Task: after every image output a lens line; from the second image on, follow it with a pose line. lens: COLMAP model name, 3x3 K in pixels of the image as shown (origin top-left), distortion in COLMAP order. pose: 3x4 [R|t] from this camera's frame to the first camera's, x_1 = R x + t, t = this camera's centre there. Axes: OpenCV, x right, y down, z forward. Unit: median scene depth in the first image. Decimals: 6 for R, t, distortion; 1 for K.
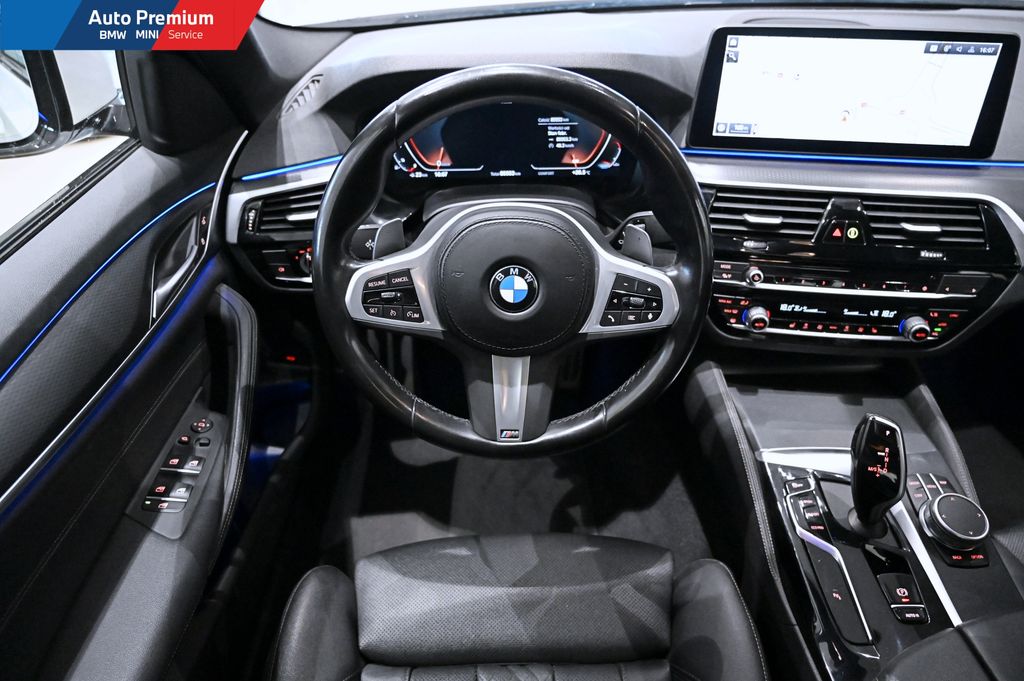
lens RADIAL K [[694.4, 0, 508.8], [0, 694.4, 342.8], [0, 0, 1]] dist [-0.006101, 0.002255]
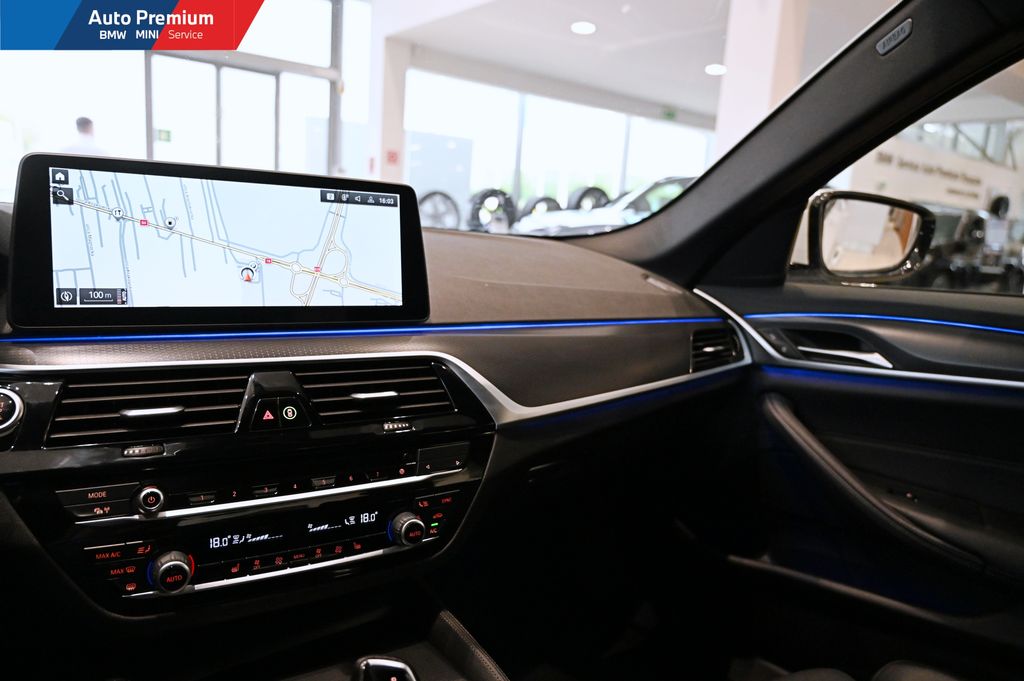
lens RADIAL K [[694.4, 0, 498.3], [0, 694.4, 345.1], [0, 0, 1]] dist [-0.006101, 0.002255]
pose [[0.798962, -0.049902, 0.599308, 0.241791], [0.321899, 0.877257, -0.356091, 0.100225], [-0.507977, 0.477420, 0.716958, 0.346891]]
